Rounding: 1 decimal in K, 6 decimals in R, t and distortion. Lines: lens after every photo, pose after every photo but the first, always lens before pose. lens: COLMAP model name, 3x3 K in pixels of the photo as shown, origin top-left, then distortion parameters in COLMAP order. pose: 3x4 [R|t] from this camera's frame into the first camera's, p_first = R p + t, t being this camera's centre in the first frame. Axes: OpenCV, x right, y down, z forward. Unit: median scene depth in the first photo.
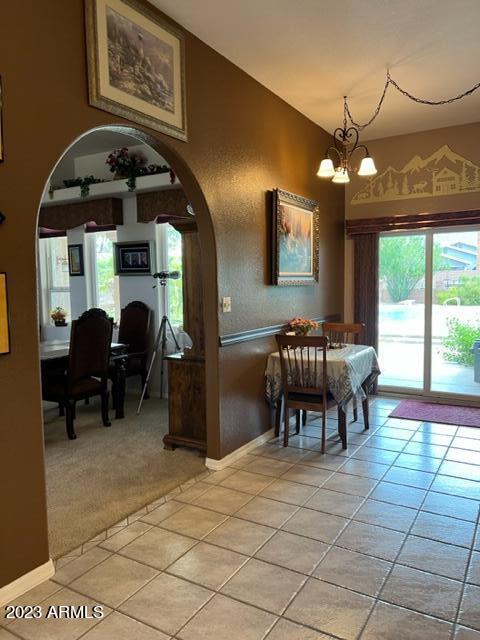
lens RADIAL K [[491.1, 0, 238.8], [0, 491.1, 321.0], [0, 0, 1]] dist [0.024039, -0.020785]
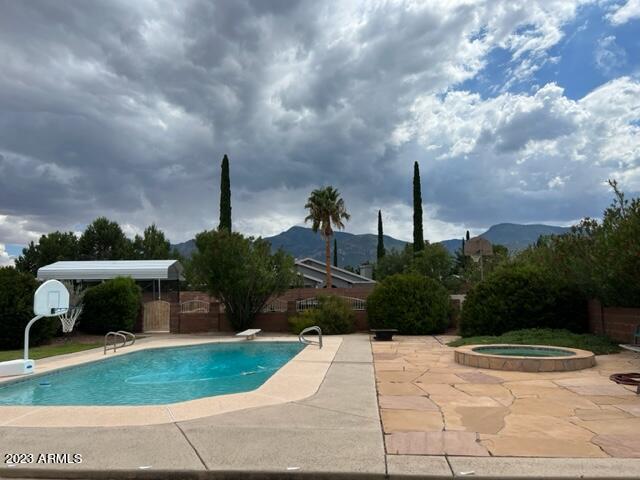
lens RADIAL K [[491.1, 0, 320.3], [0, 491.1, 240.1], [0, 0, 1]] dist [0.024039, -0.020785]
pose [[0.901728, 0.056604, 0.428581, 0.119861], [0.029928, 0.980839, -0.192509, -0.026847], [-0.431266, 0.186418, 0.882756, 0.302144]]
